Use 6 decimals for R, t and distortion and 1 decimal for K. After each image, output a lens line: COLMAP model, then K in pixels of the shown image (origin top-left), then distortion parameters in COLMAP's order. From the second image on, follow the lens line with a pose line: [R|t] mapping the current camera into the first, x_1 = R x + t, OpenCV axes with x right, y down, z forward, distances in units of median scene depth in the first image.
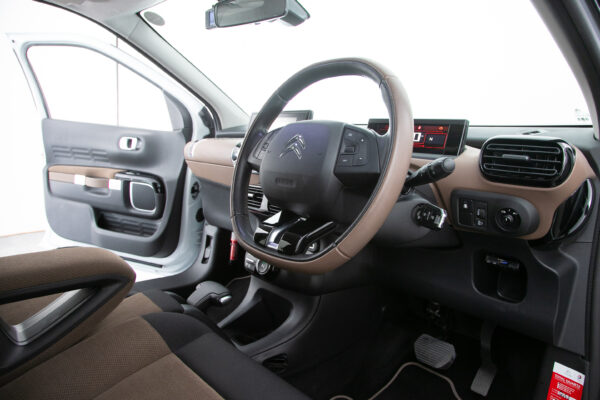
lens RADIAL K [[416.6, 0, 308.4], [0, 416.6, 199.5], [0, 0, 1]] dist [-0.073171, 0.001054]
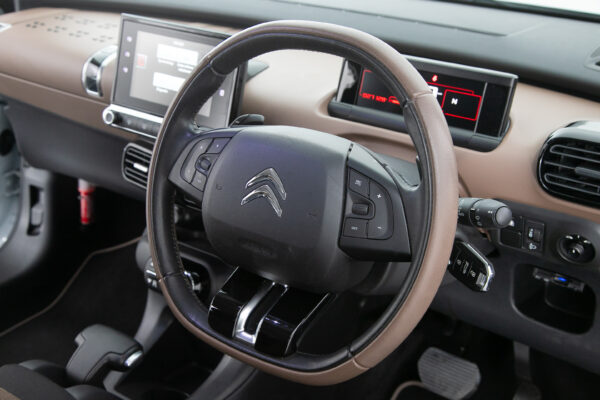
lens RADIAL K [[778.1, 0, 300.0], [0, 778.1, 200.0], [0, 0, 1]] dist [0.141998, -0.017448]
pose [[0.978992, -0.110137, 0.171597, -0.162153], [0.053899, 0.951418, 0.303147, -0.405781], [-0.196648, -0.287529, 0.937367, -0.113510]]
